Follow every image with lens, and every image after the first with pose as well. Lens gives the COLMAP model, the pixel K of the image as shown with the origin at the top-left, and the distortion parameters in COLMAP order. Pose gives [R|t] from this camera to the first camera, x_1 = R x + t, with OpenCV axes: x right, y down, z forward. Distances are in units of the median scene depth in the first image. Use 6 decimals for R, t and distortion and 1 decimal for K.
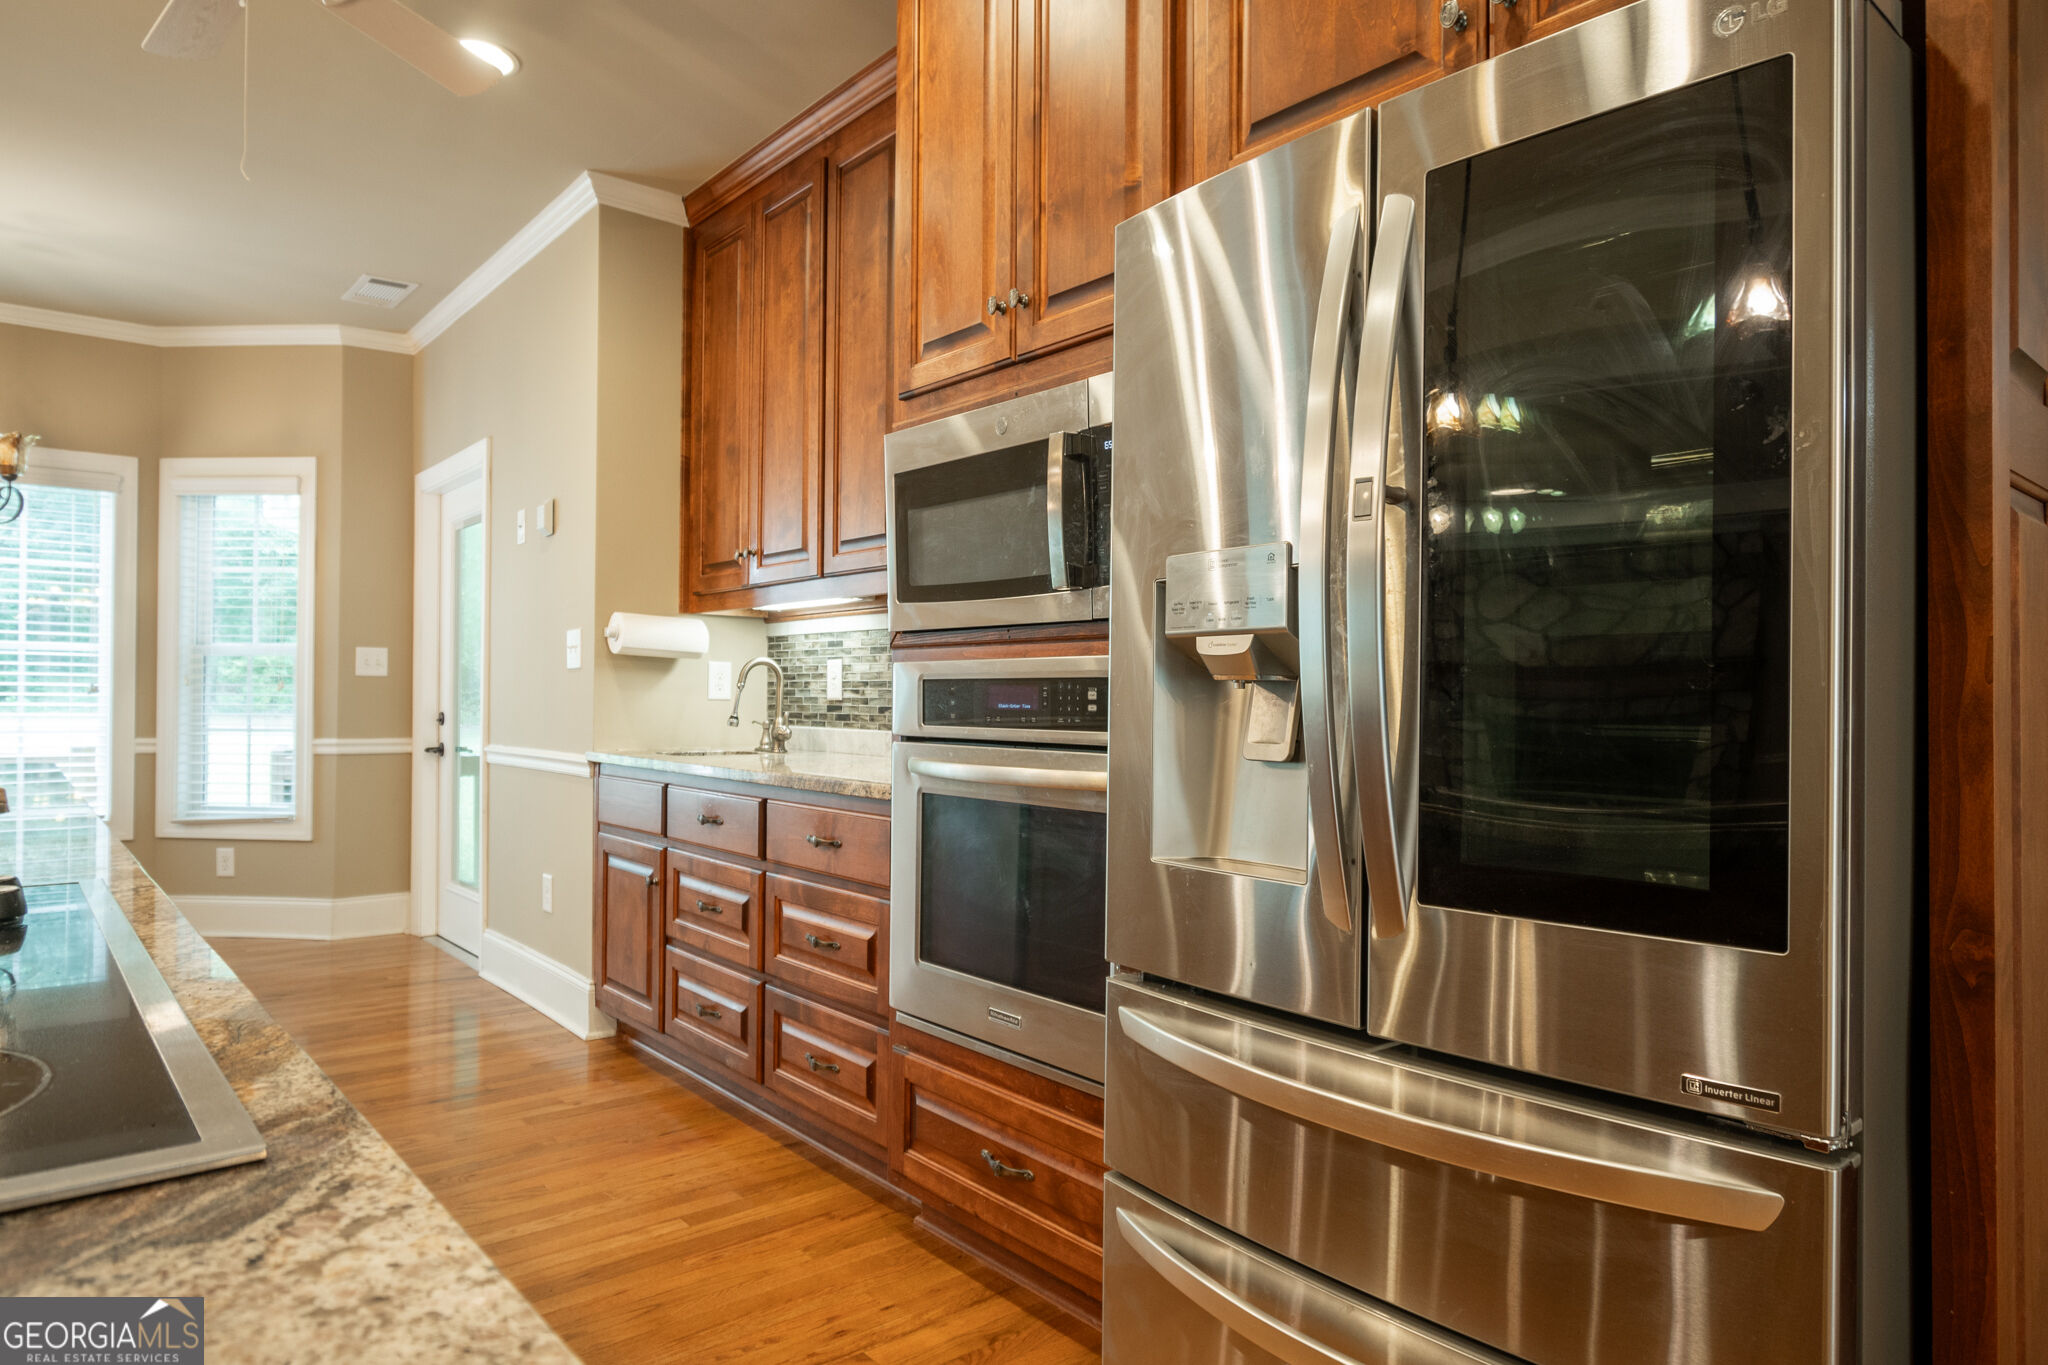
lens RADIAL K [[1273.5, 0, 1028.3], [0, 1273.5, 694.6], [0, 0, 1]] dist [0.000823, -0.002102]
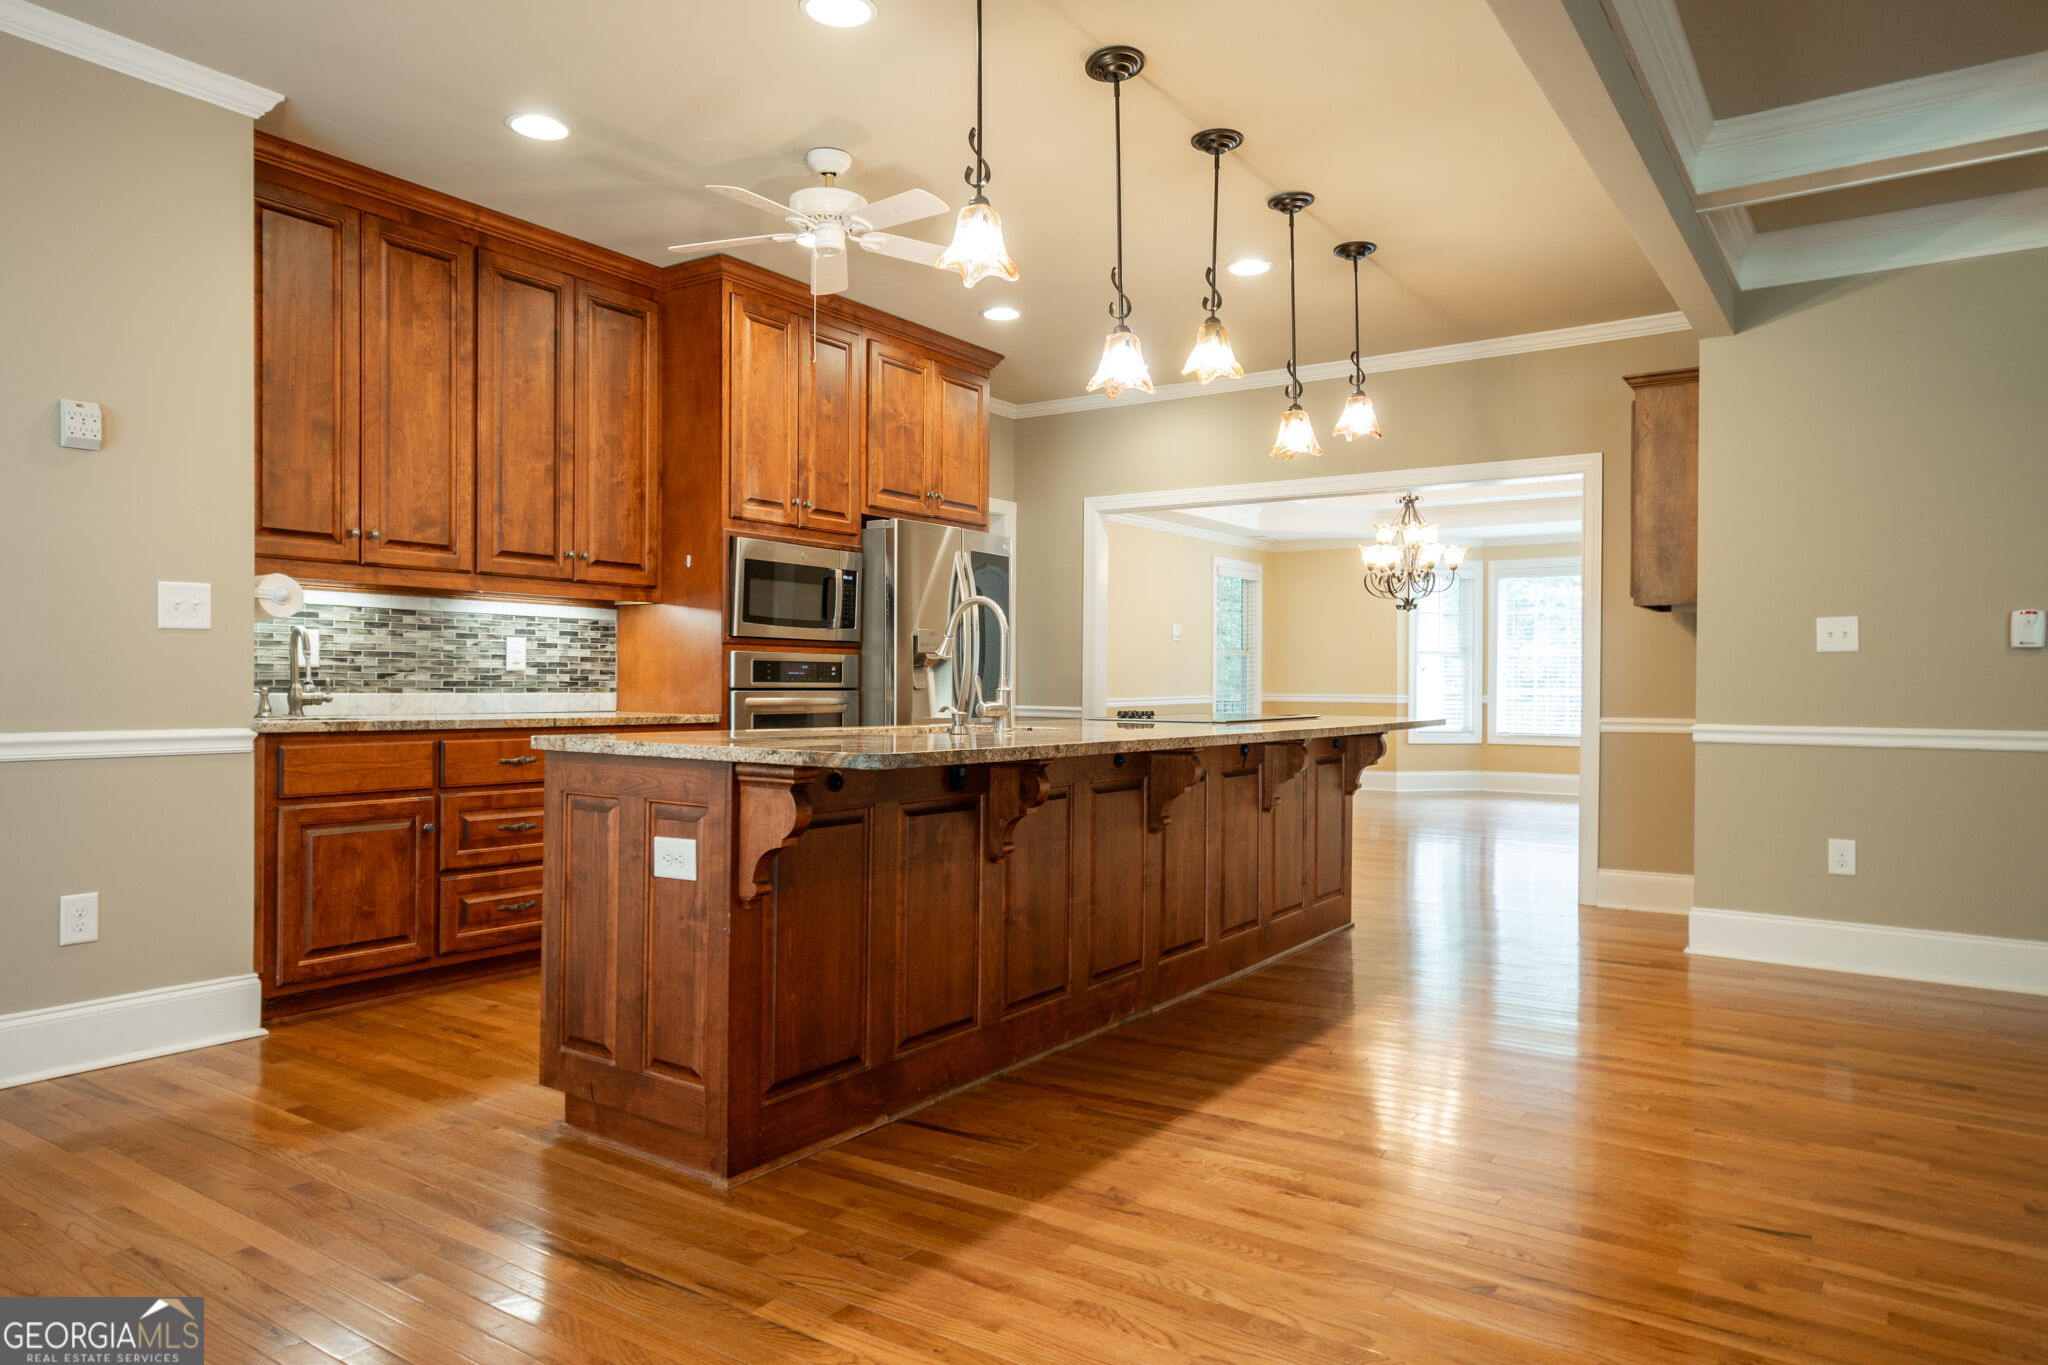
lens RADIAL K [[1273.5, 0, 1025.1], [0, 1273.5, 680.6], [0, 0, 1]] dist [0.000823, -0.002102]
pose [[-0.291181, -0.005022, 0.956655, -0.978556], [-0.009457, 0.999952, 0.002371, 0.005397], [-0.956621, -0.008357, -0.291215, 0.528784]]
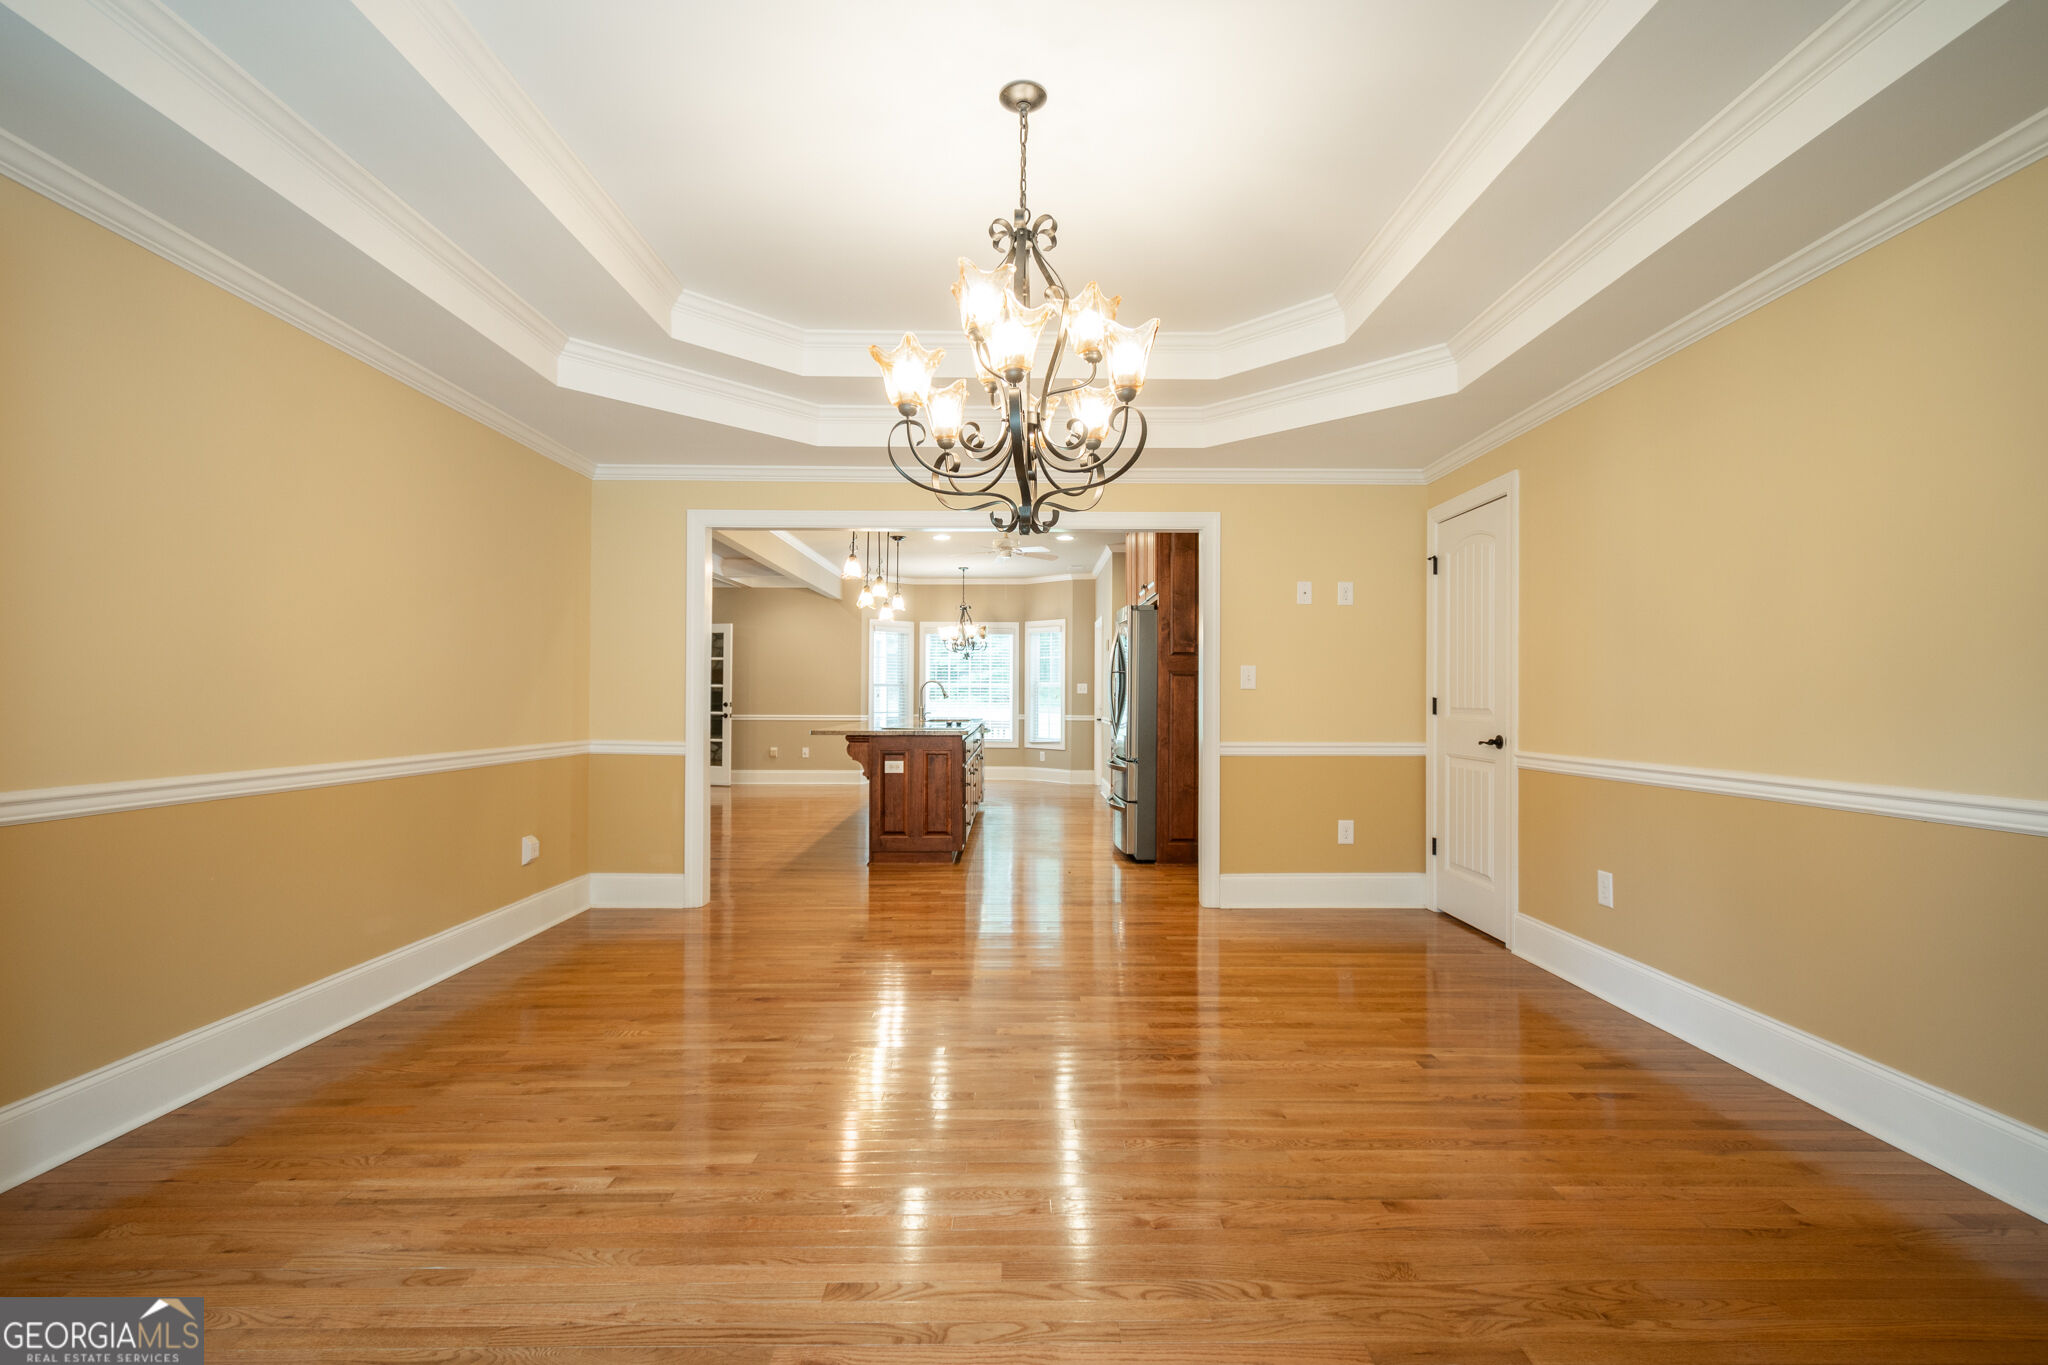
lens RADIAL K [[928.5, 0, 1045.0], [0, 928.5, 690.8], [0, 0, 1]] dist [0.005725, -0.002205]
pose [[0.788793, -0.003670, -0.614649, 1.002237], [-0.001323, 0.999970, -0.007669, -0.006915], [0.614658, 0.006863, 0.788764, -0.998530]]
